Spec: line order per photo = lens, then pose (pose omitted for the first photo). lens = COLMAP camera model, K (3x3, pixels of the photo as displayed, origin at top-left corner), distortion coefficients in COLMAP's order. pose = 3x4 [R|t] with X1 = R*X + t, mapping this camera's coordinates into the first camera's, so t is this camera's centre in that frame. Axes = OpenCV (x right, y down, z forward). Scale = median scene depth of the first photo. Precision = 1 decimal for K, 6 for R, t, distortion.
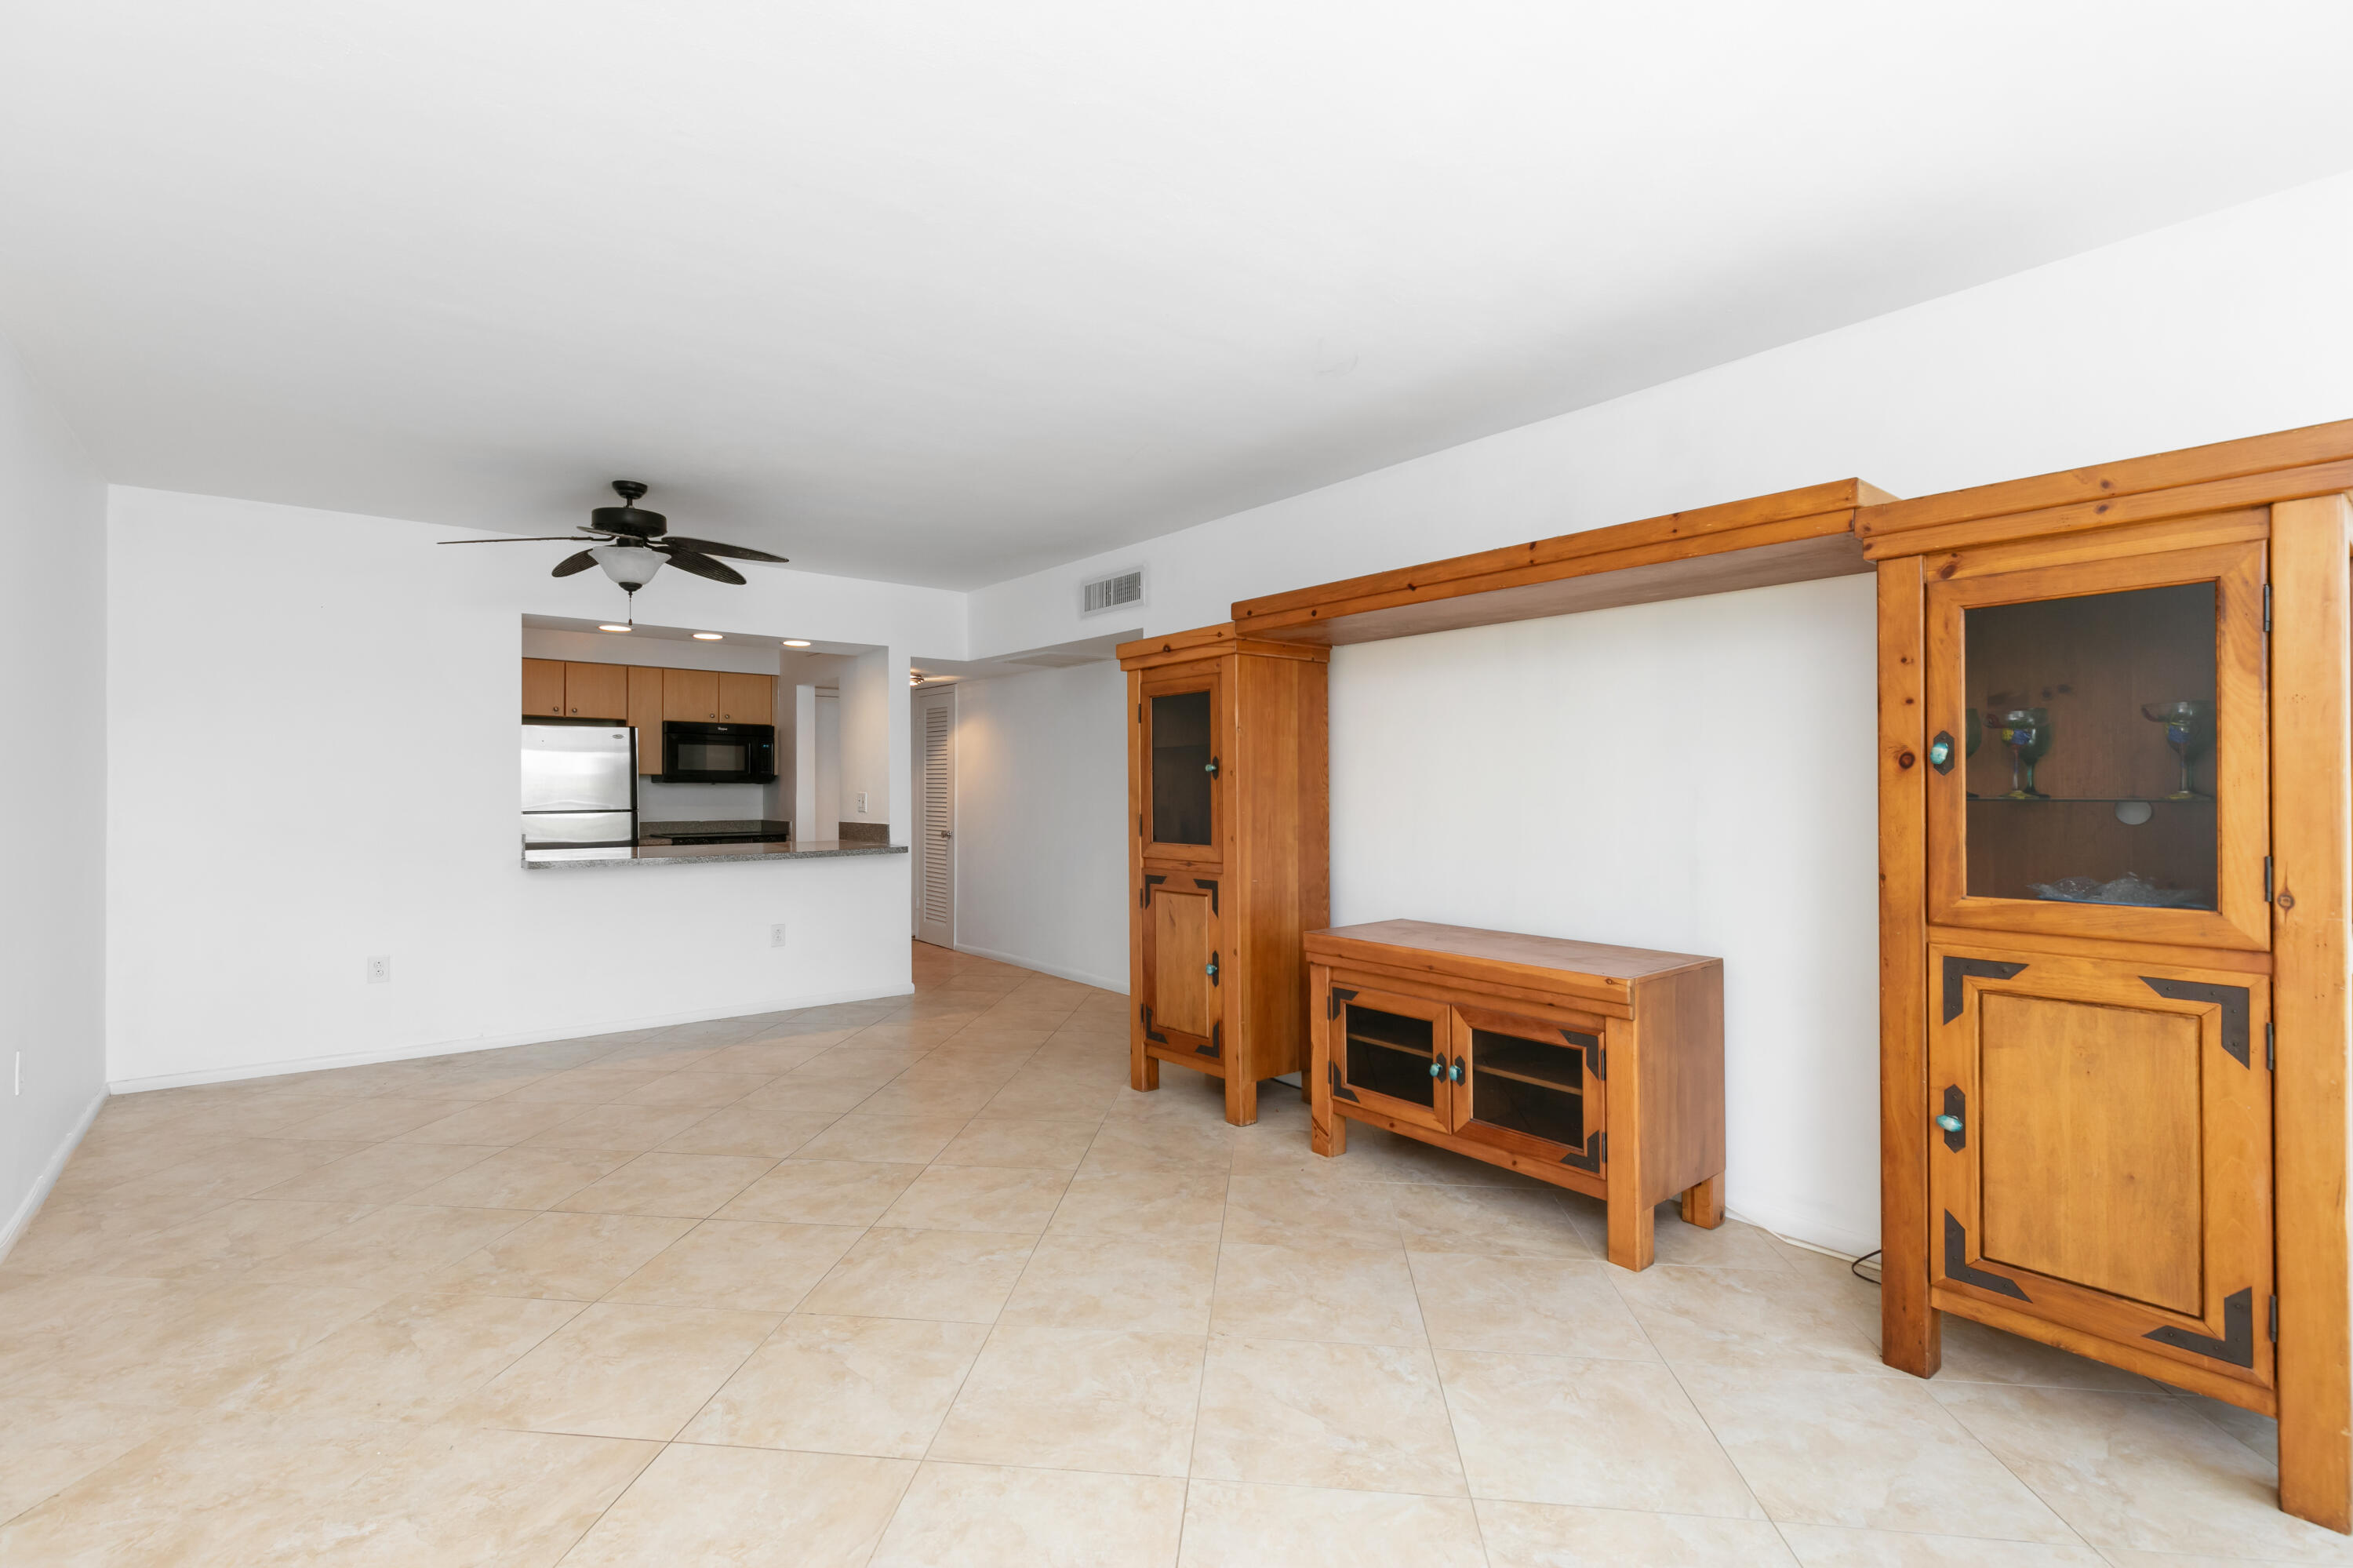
lens RADIAL K [[1077.1, 0, 1162.6], [0, 1077.1, 785.8], [0, 0, 1]] dist [0.013904, -0.001255]
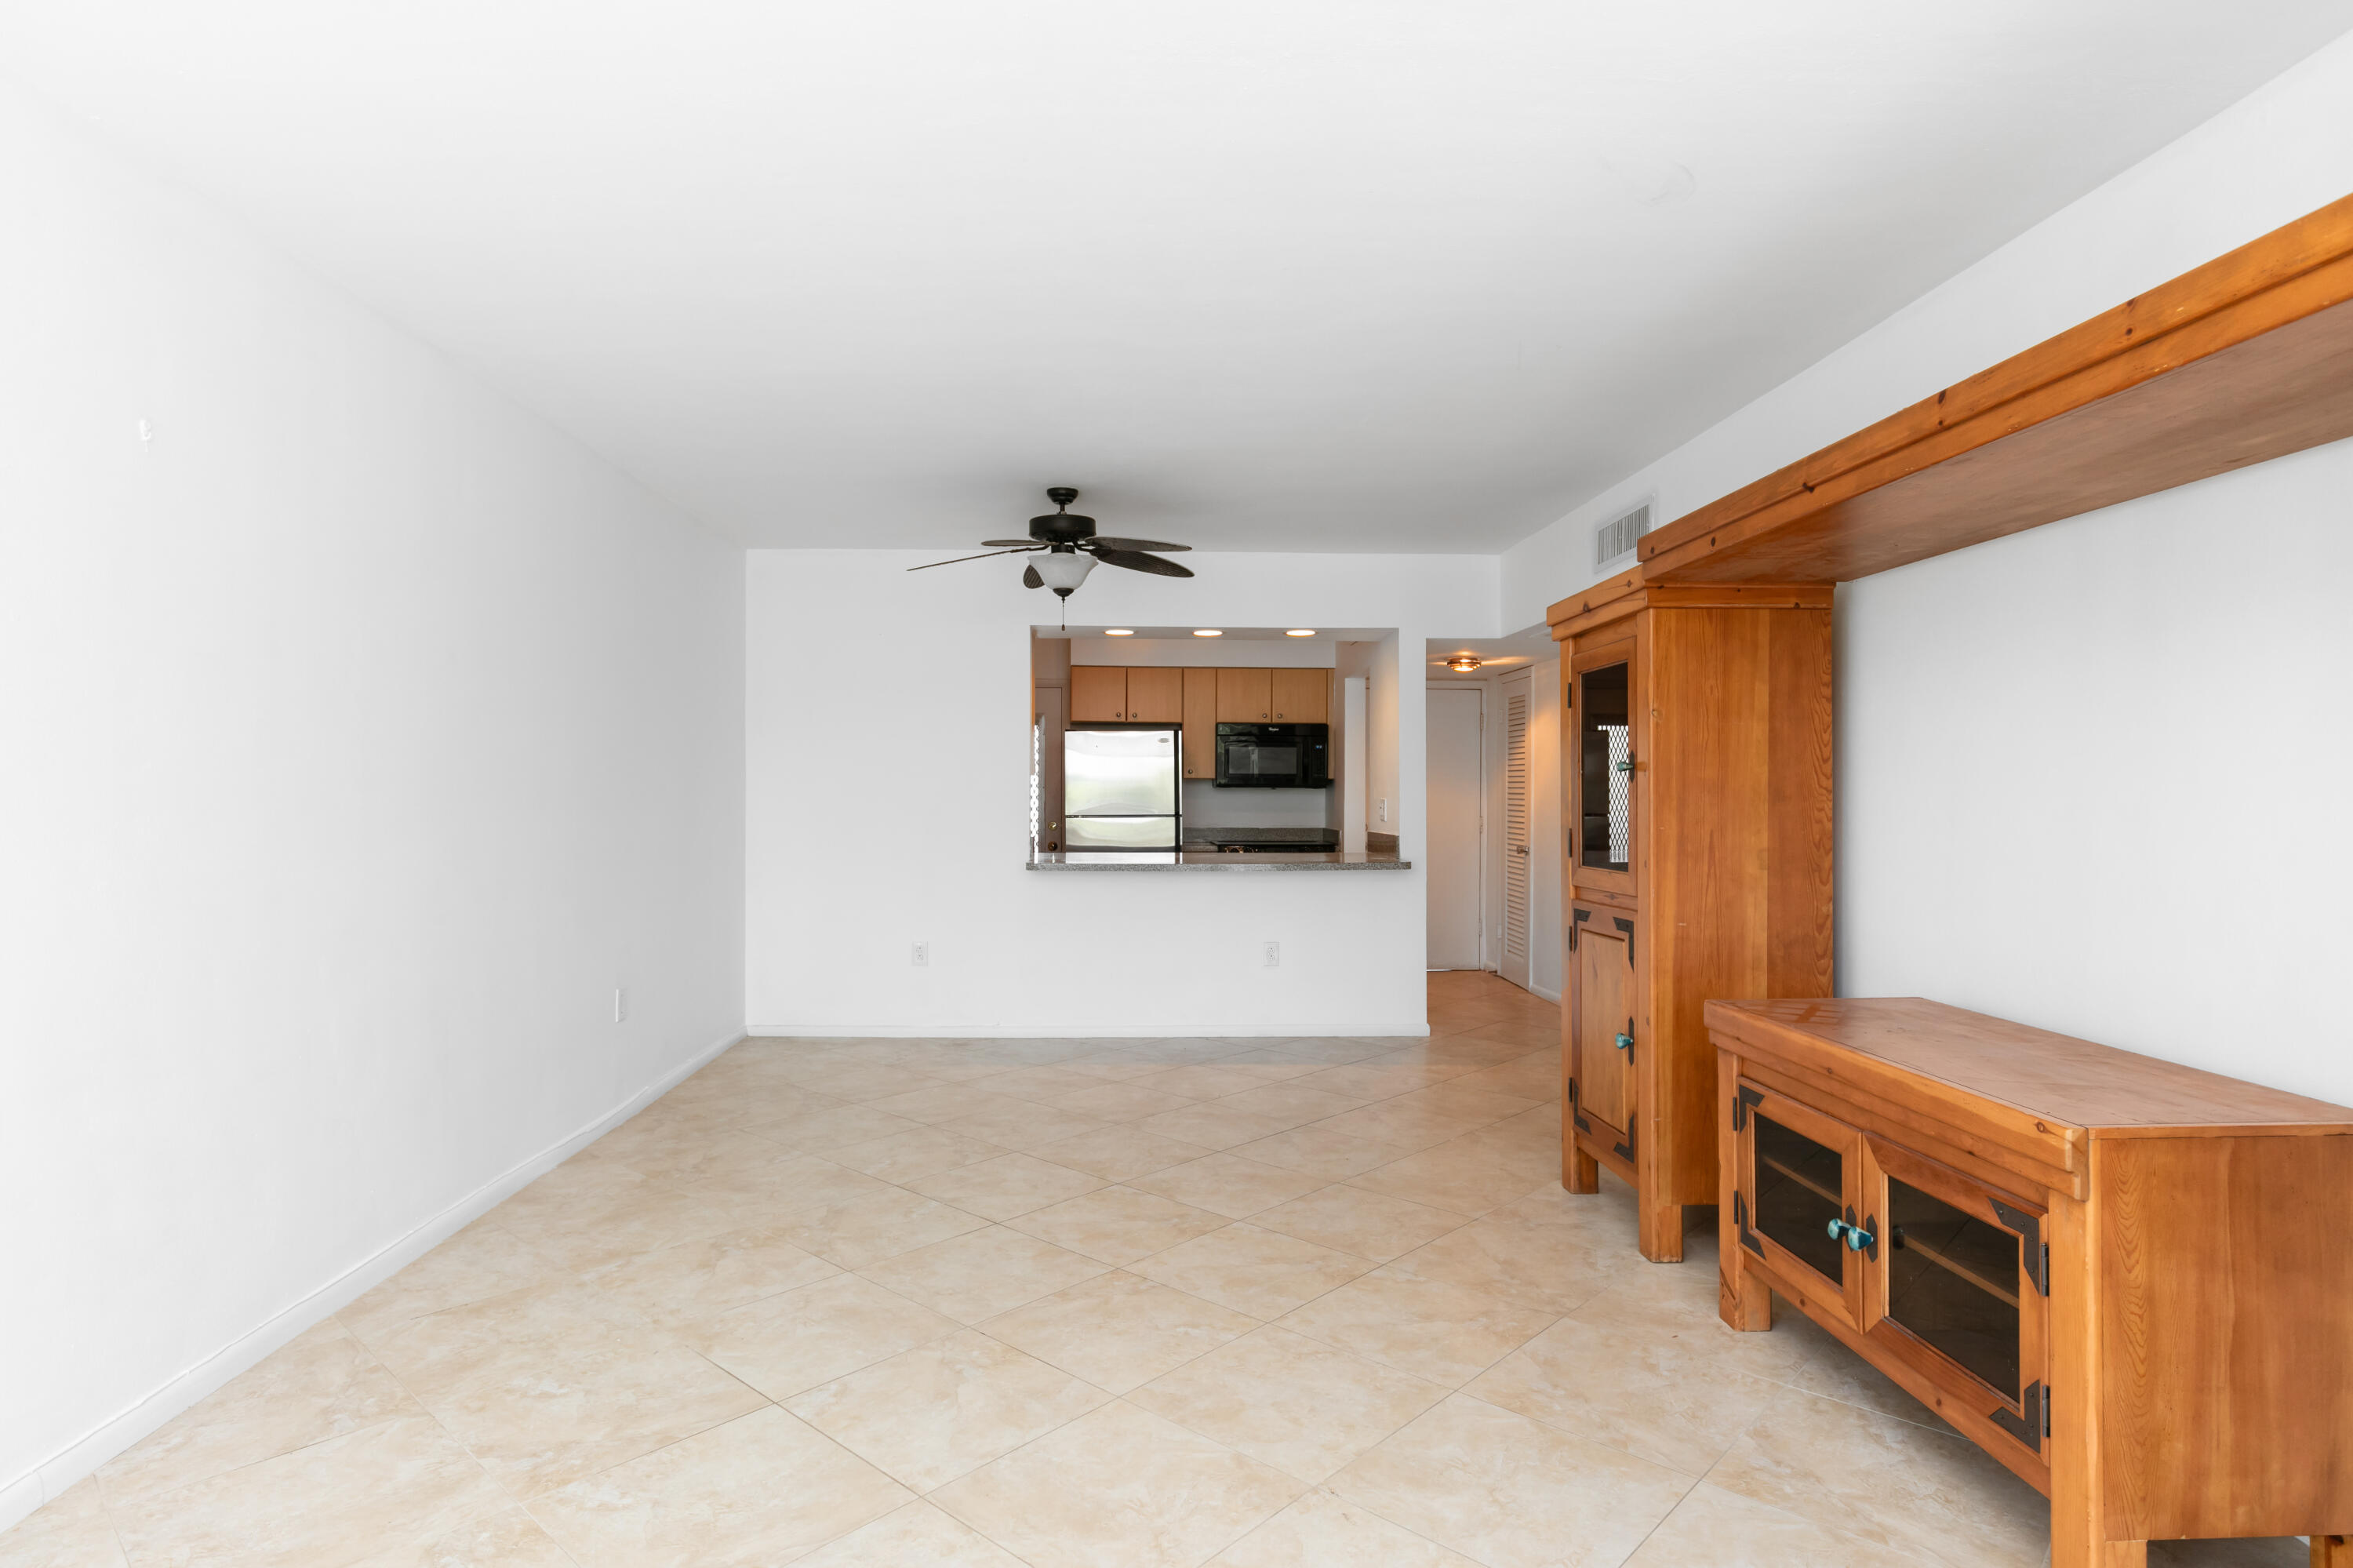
lens RADIAL K [[1271.1, 0, 1150.8], [0, 1271.1, 797.6], [0, 0, 1]] dist [0.006429, 0.000054]
pose [[0.799693, 0.003971, -0.600396, 0.419480], [-0.000879, 0.999985, 0.005443, 0.000232], [0.600409, -0.003825, 0.799684, 0.155468]]
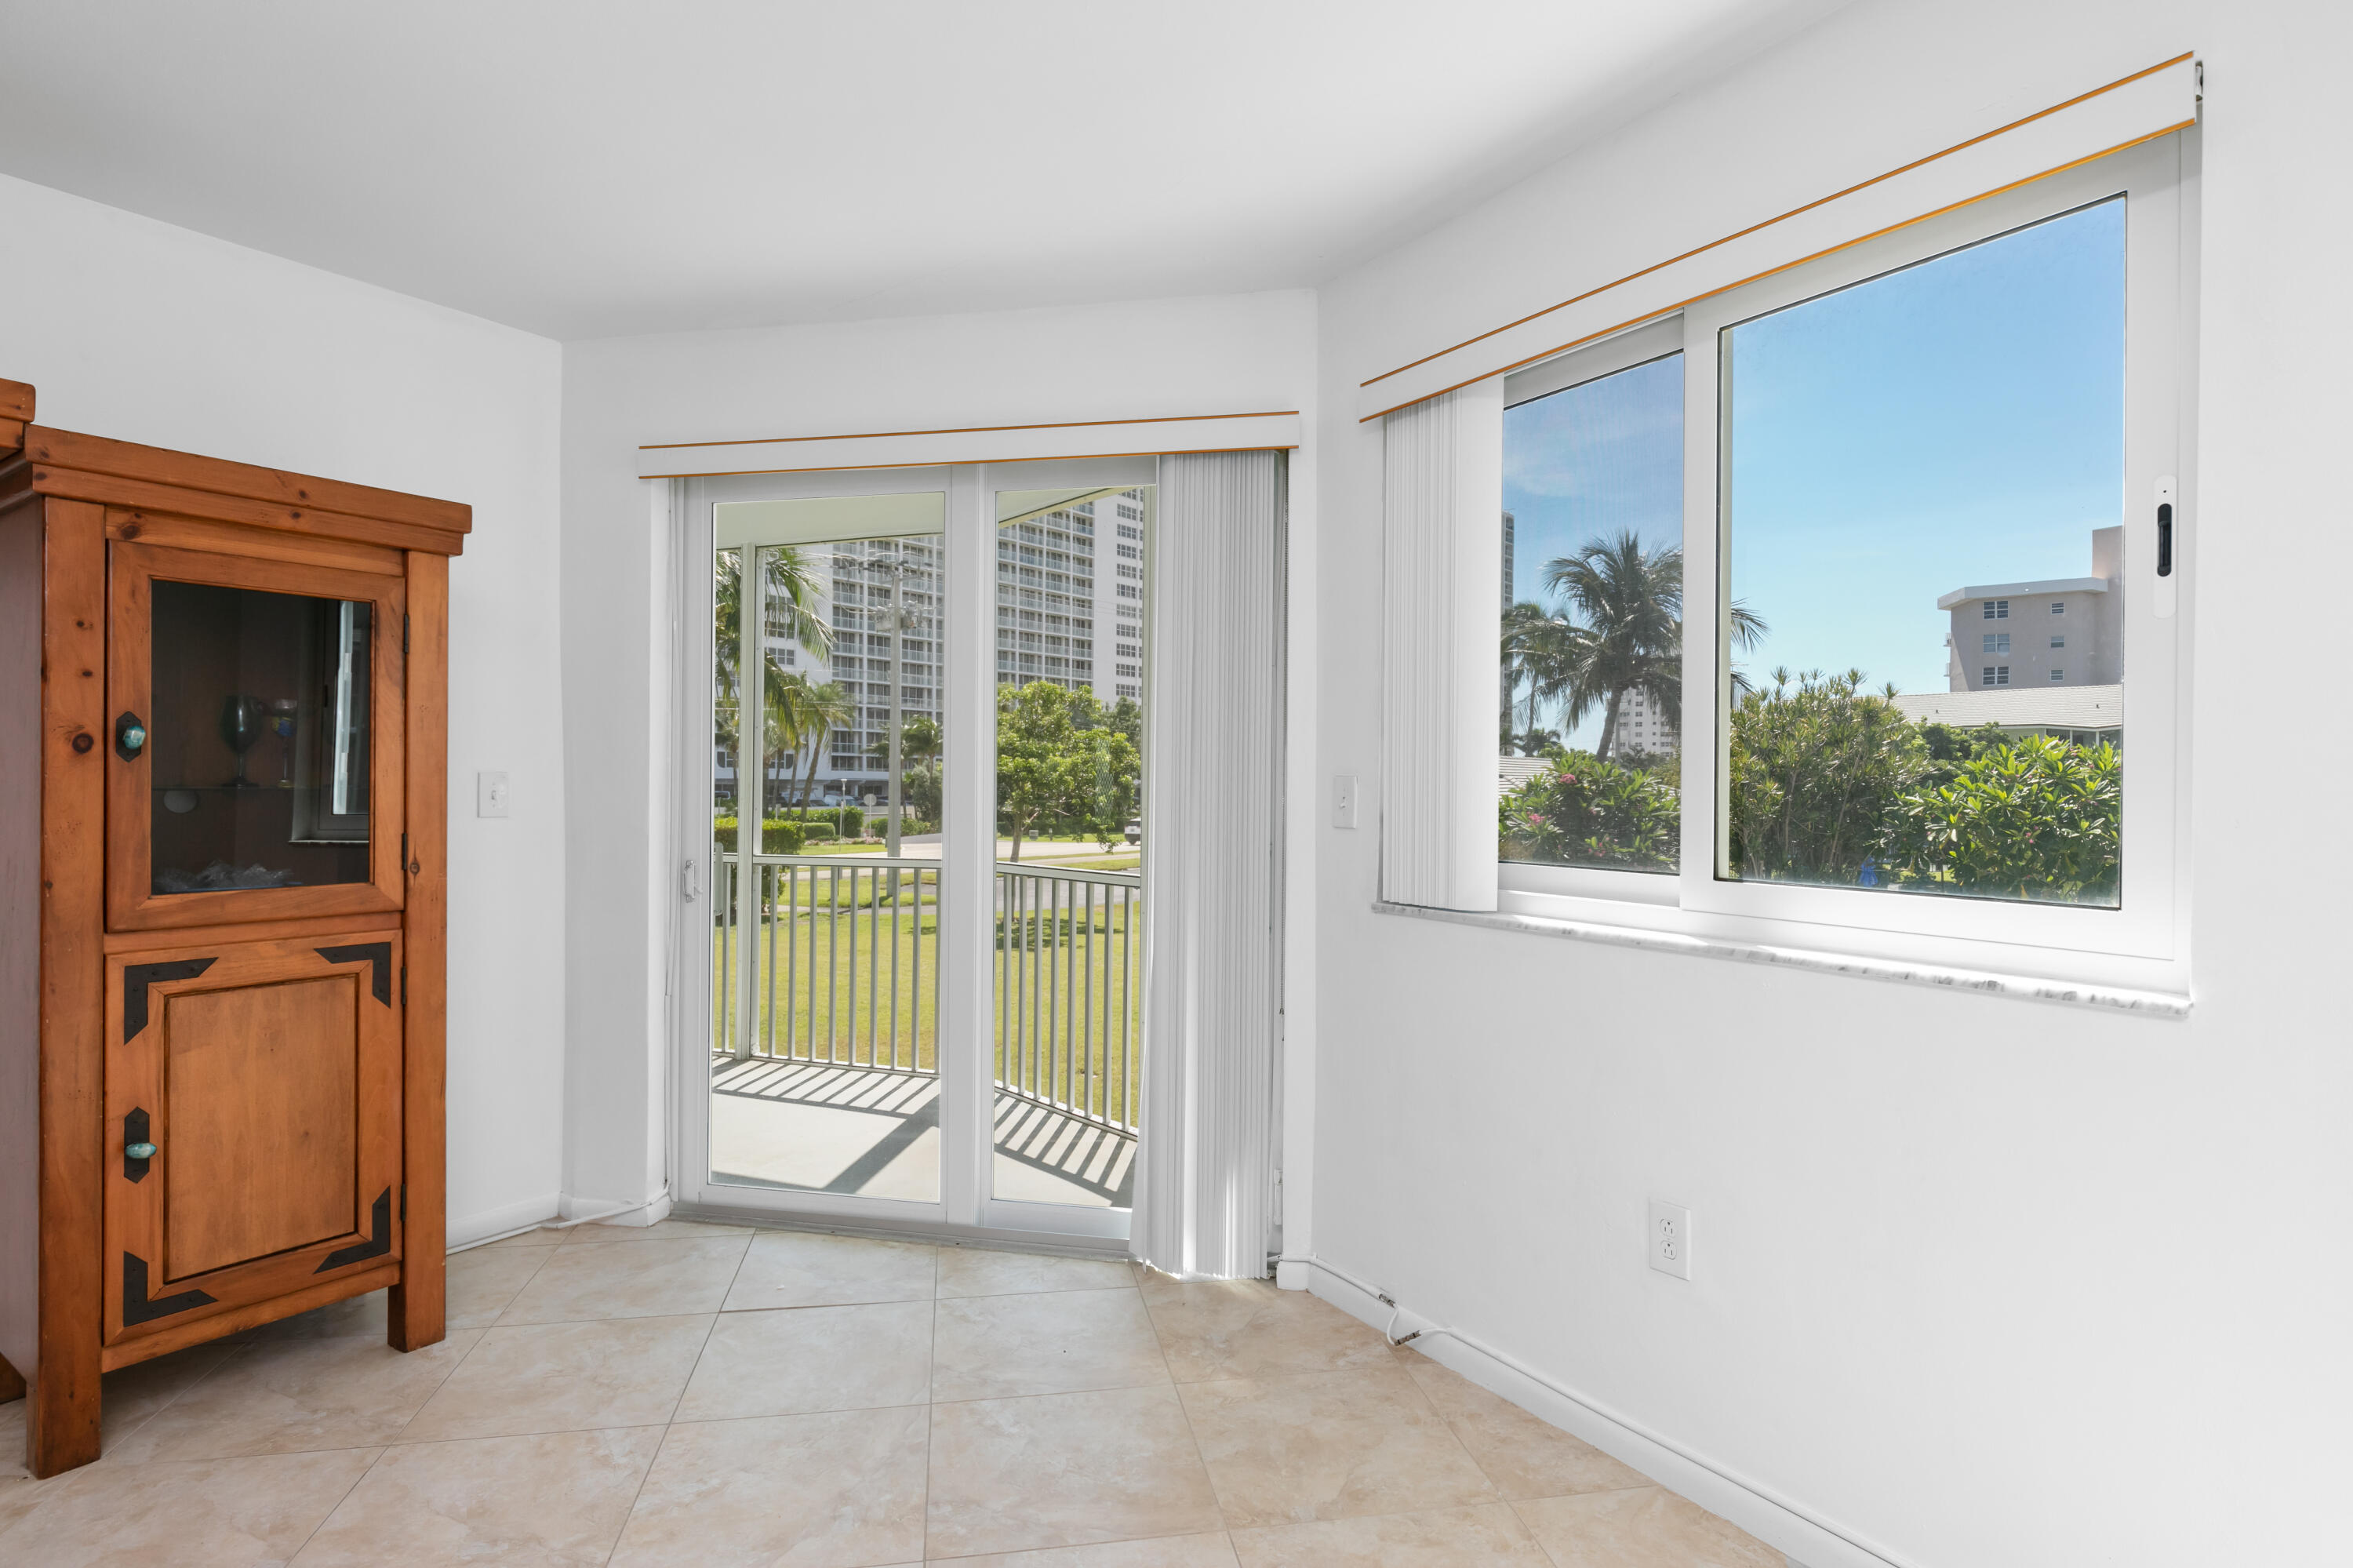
lens RADIAL K [[1188.2, 0, 1177.3], [0, 1188.2, 786.7], [0, 0, 1]] dist [0.005446, -0.000053]
pose [[-0.286160, 0.000475, 0.958182, -0.350901], [-0.007845, 0.999965, -0.002838, 0.005220], [-0.958150, -0.008329, -0.286146, 0.352002]]
